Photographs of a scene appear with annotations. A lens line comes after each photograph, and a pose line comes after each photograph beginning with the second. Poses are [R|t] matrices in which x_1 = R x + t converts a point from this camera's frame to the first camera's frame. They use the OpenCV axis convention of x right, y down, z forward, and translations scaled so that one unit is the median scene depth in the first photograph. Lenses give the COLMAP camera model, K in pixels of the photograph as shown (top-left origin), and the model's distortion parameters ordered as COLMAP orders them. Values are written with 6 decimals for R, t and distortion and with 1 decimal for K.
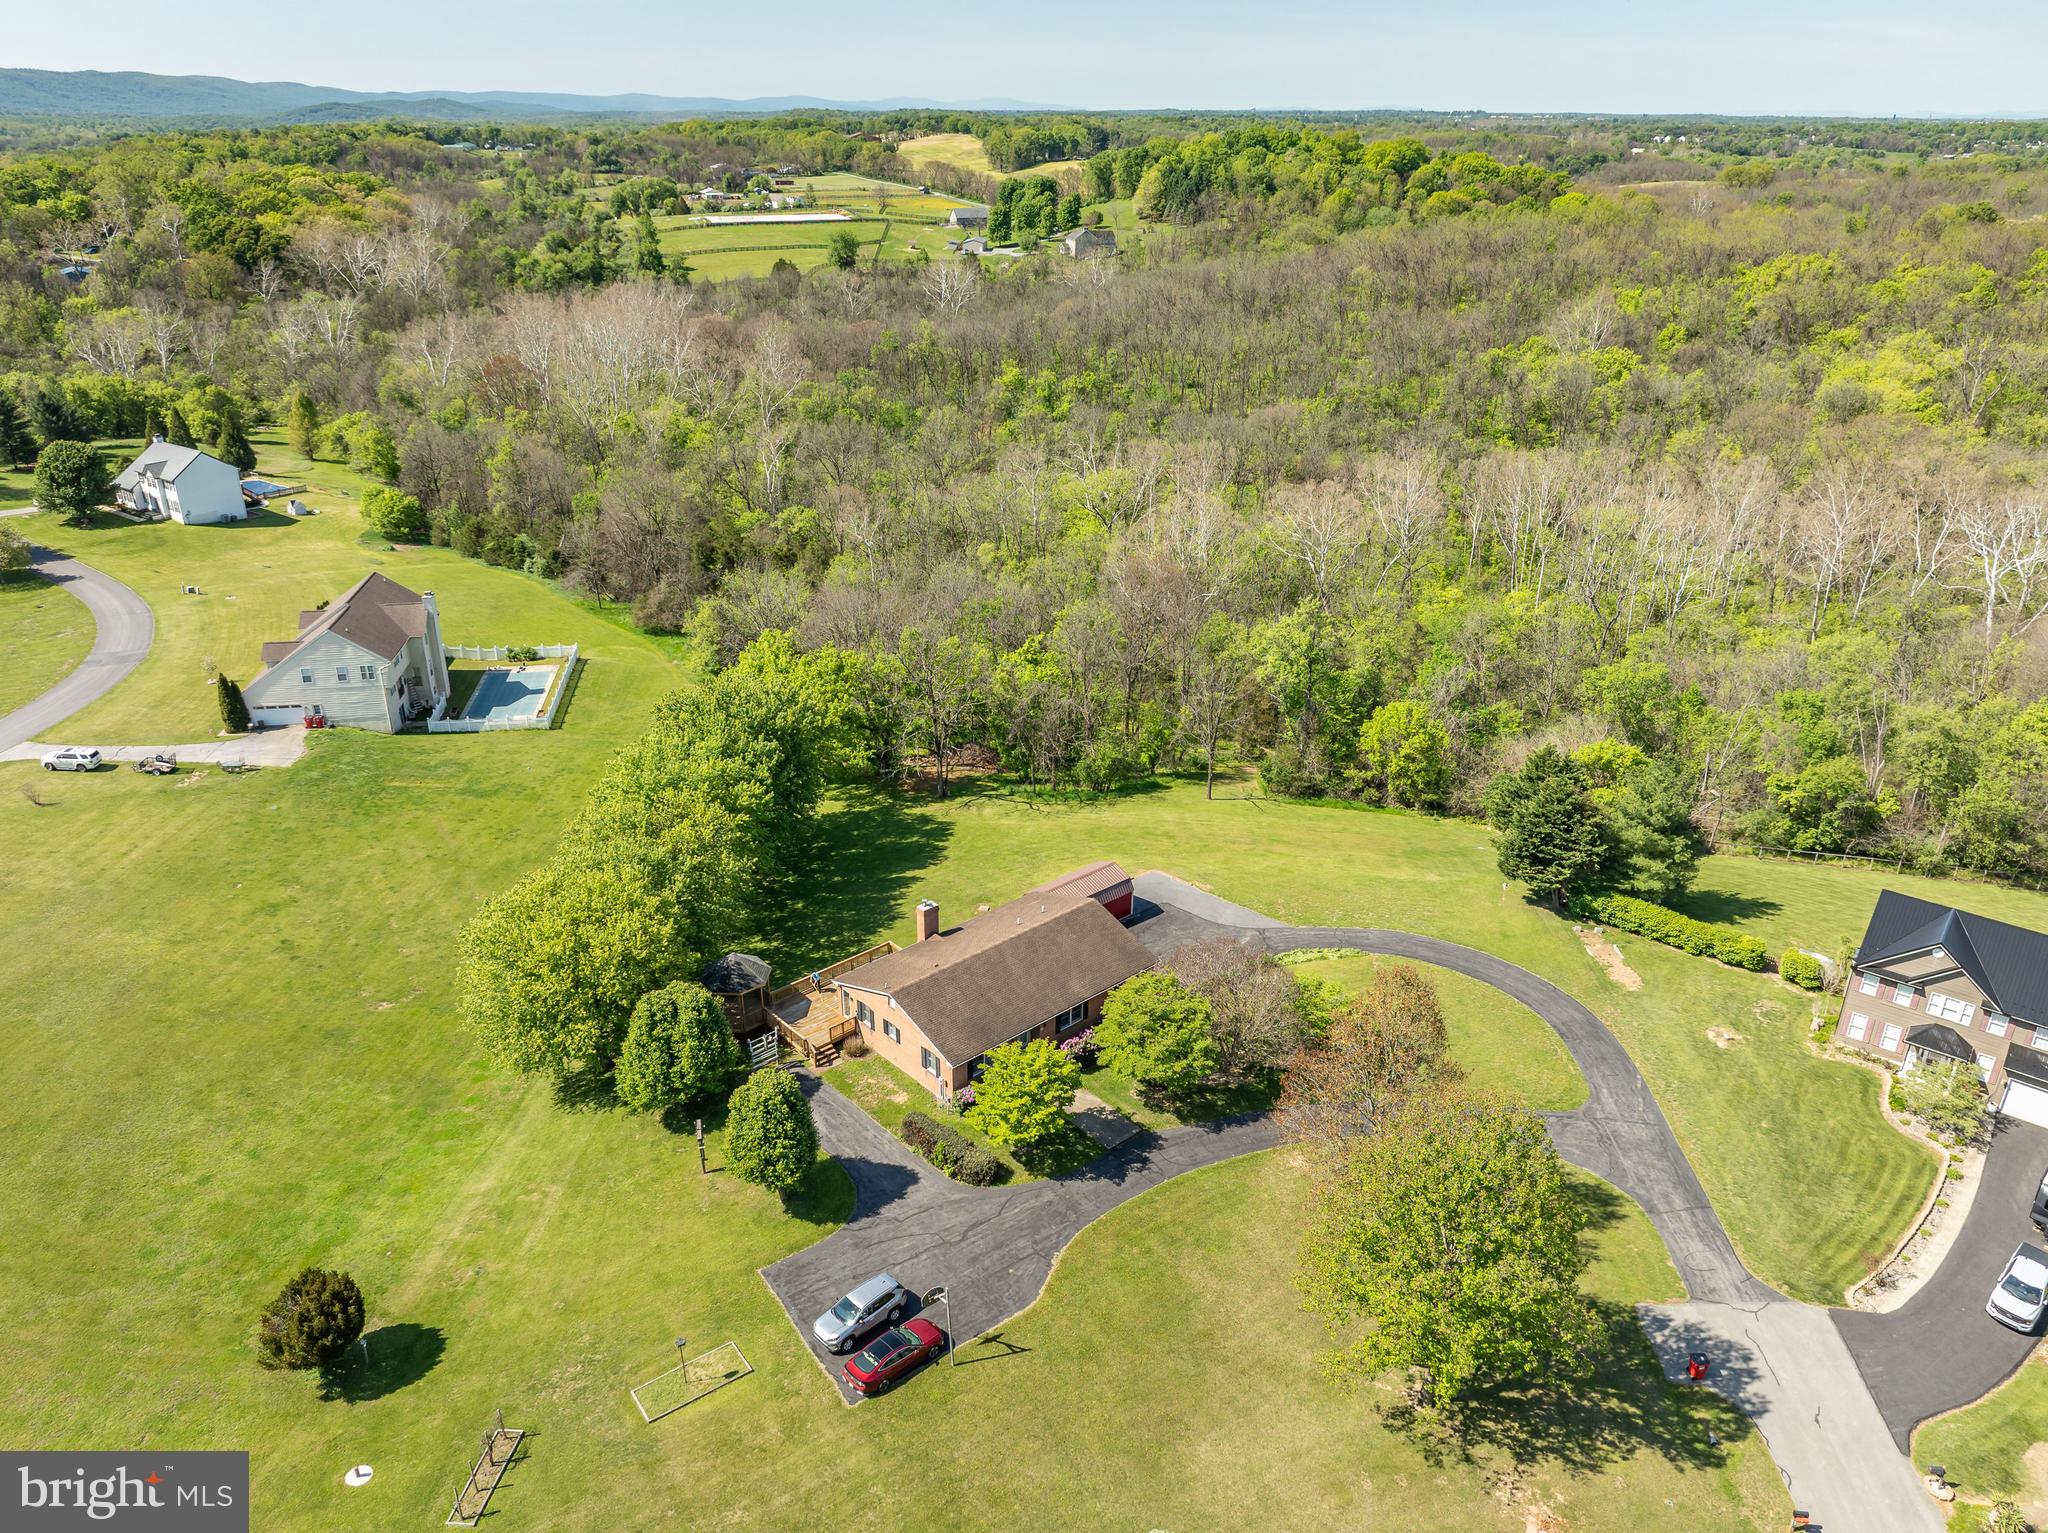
lens RADIAL K [[1449.9, 0, 1021.6], [0, 1449.9, 765.4], [0, 0, 1]] dist [-0.049904, 0.021276]
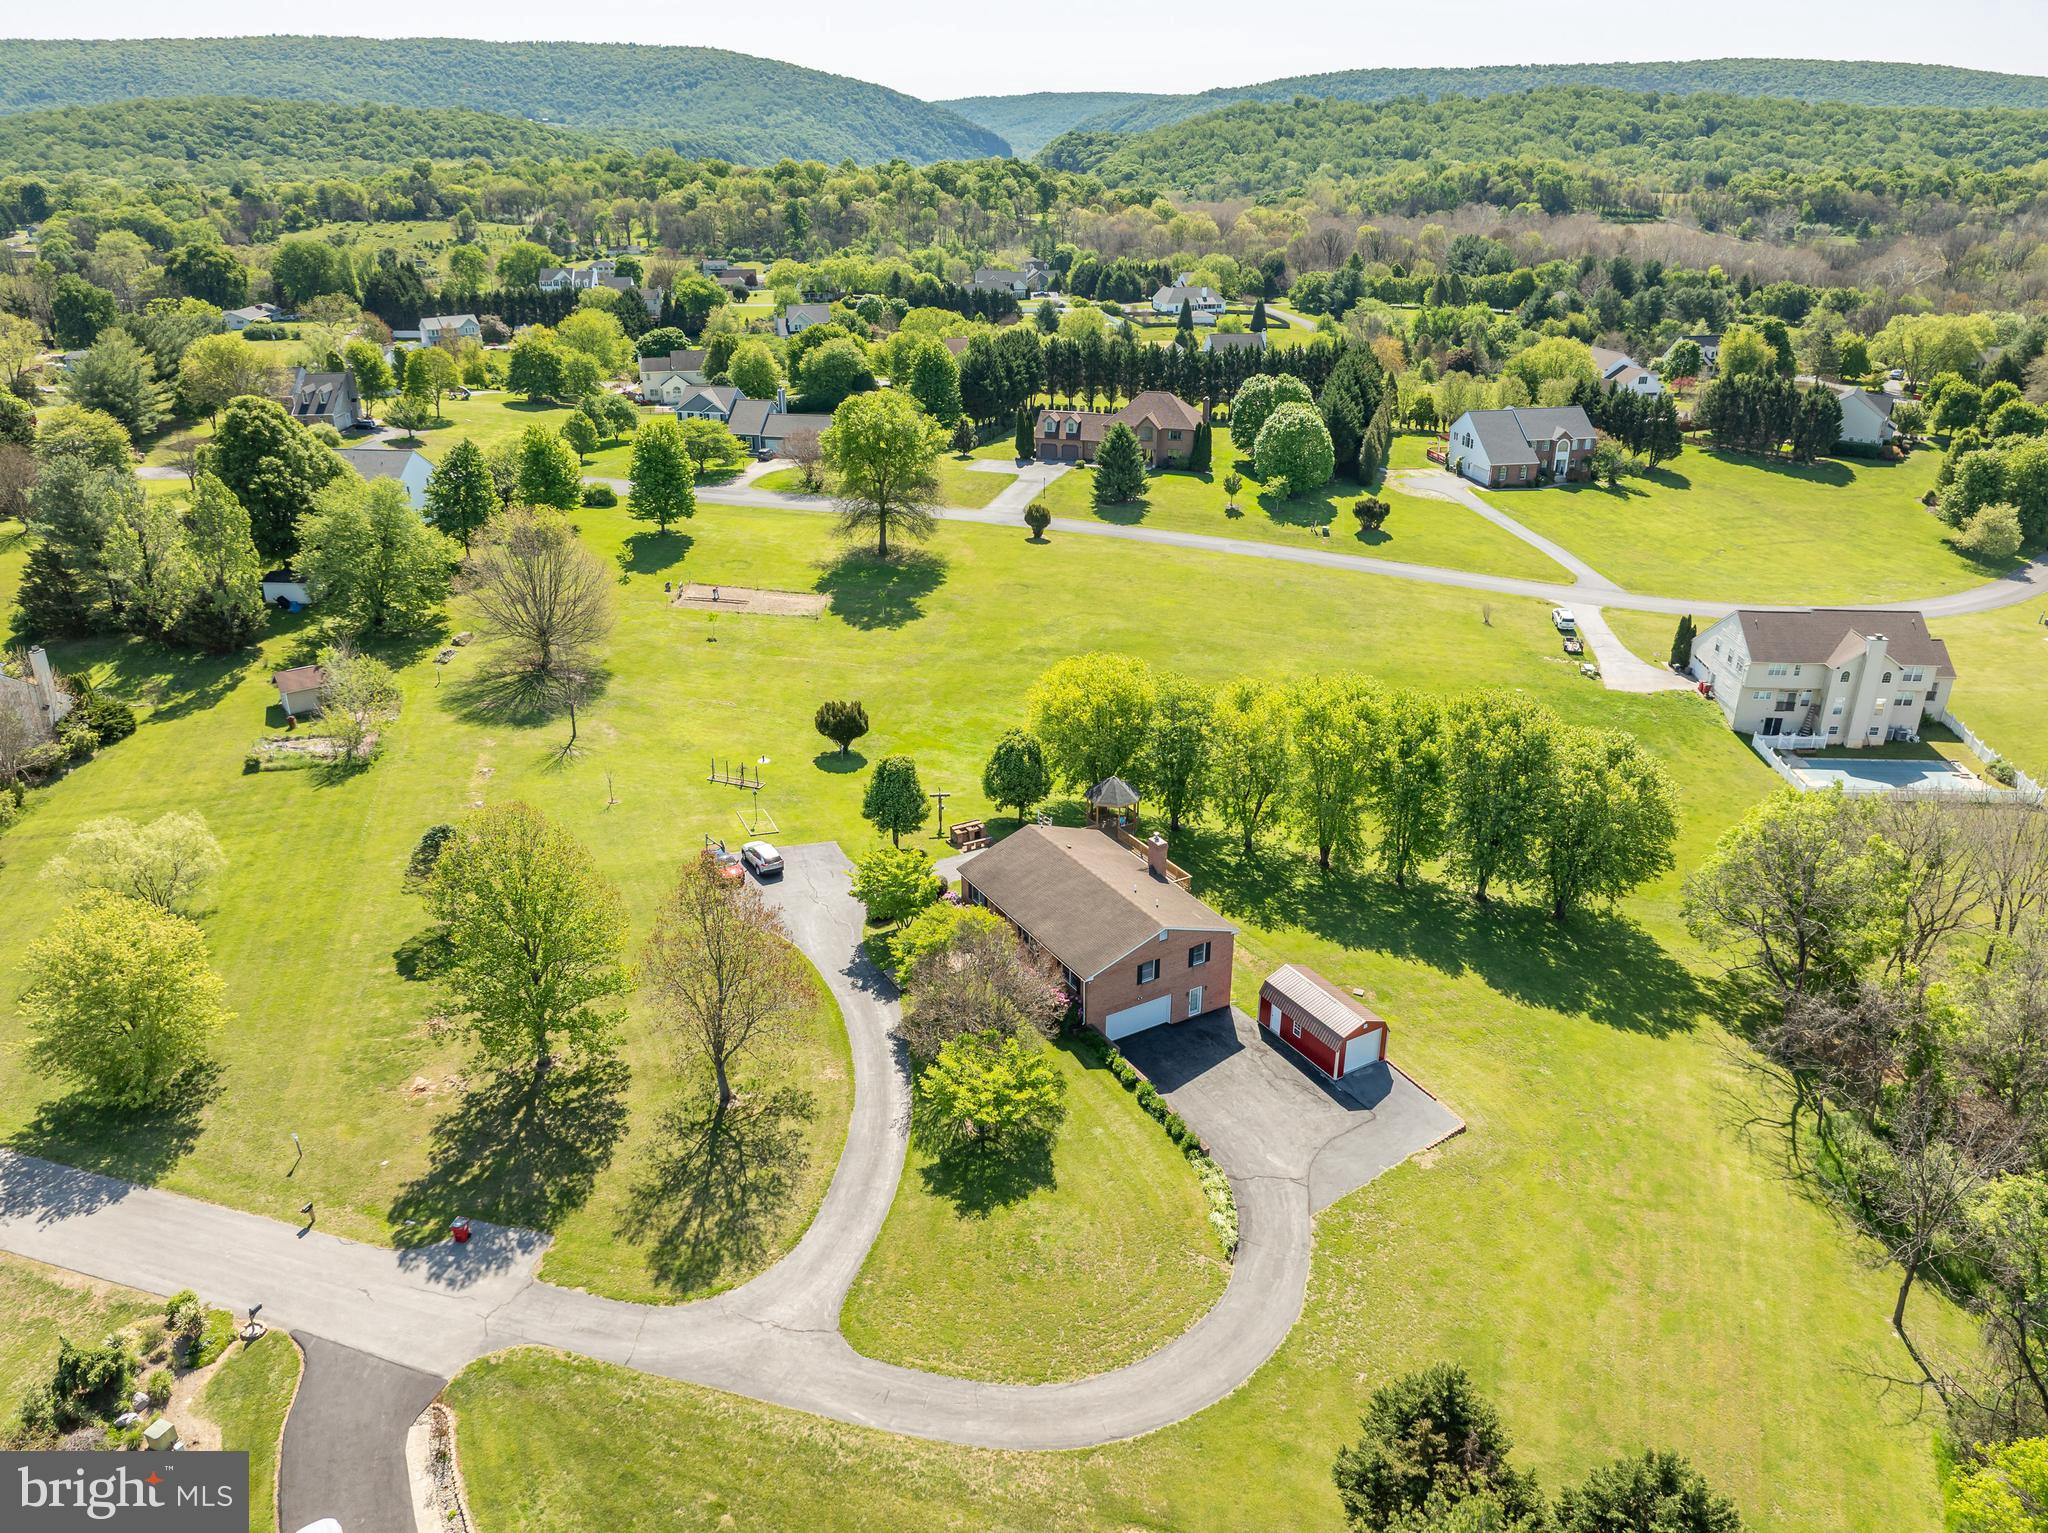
lens RADIAL K [[1449.9, 0, 1028.0], [0, 1449.9, 771.3], [0, 0, 1]] dist [-0.049904, 0.021276]
pose [[-0.191582, 0.395709, -0.898171, 0.777914], [-0.406157, 0.801124, 0.439587, -0.326441], [0.893495, 0.449015, 0.007239, 0.767478]]
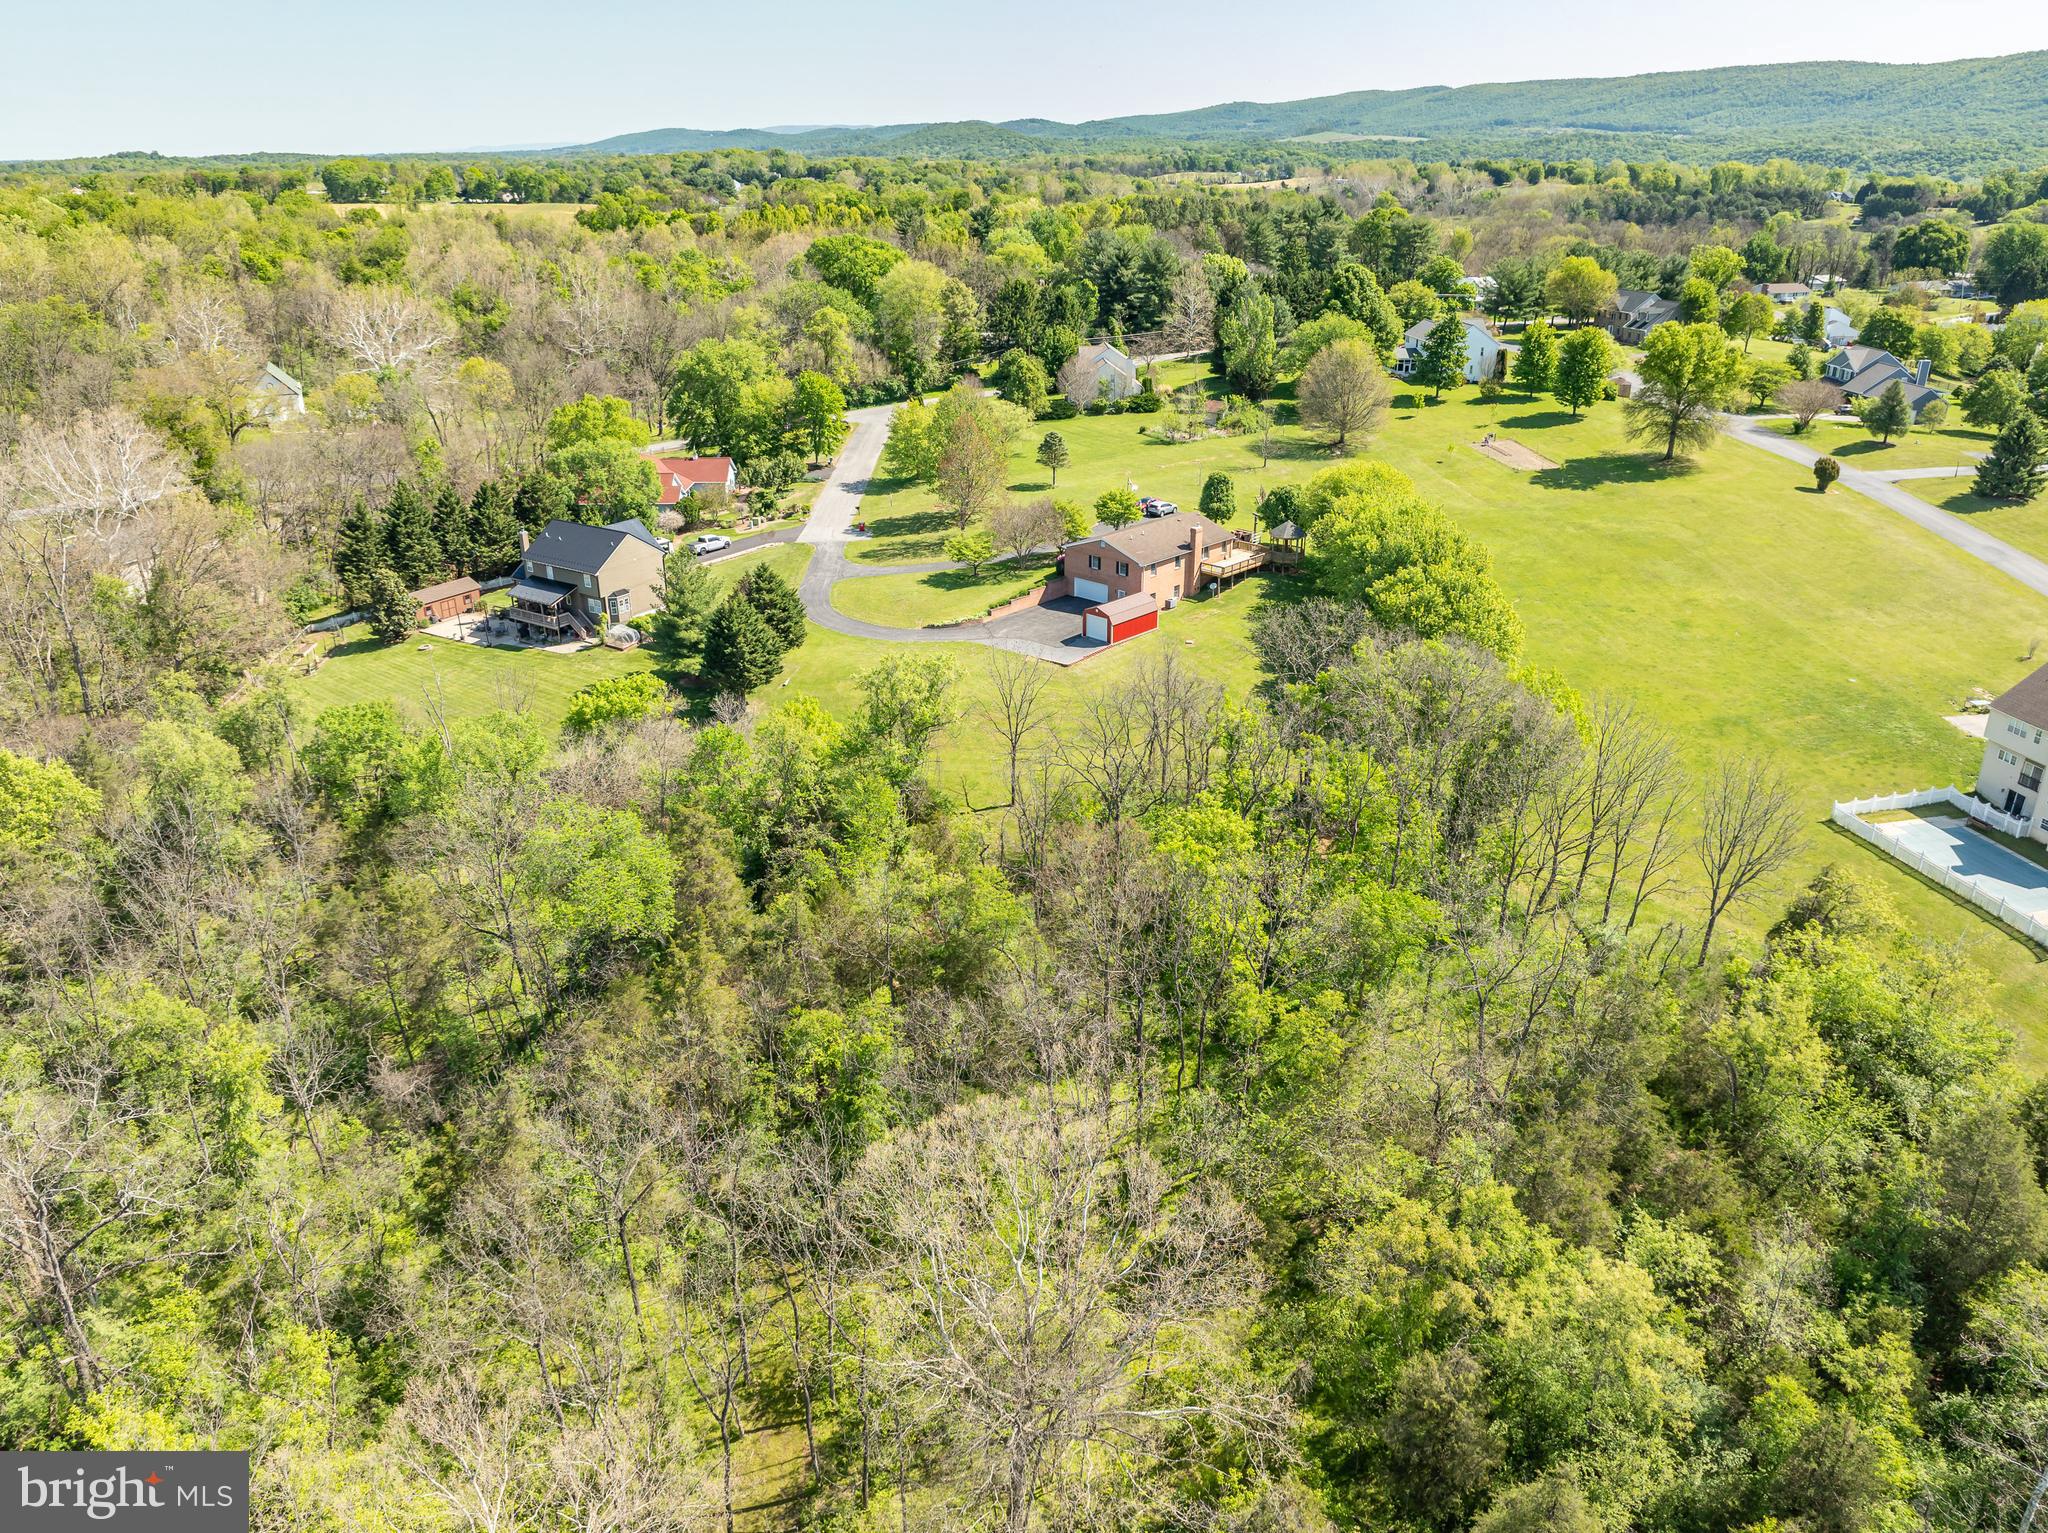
lens RADIAL K [[1449.9, 0, 1024.9], [0, 1449.9, 767.3], [0, 0, 1]] dist [-0.049904, 0.021276]
pose [[-0.996438, 0.035784, -0.076356, 0.245509], [-0.032693, 0.670732, 0.740979, -0.853765], [0.077730, 0.740836, -0.667173, 2.039711]]
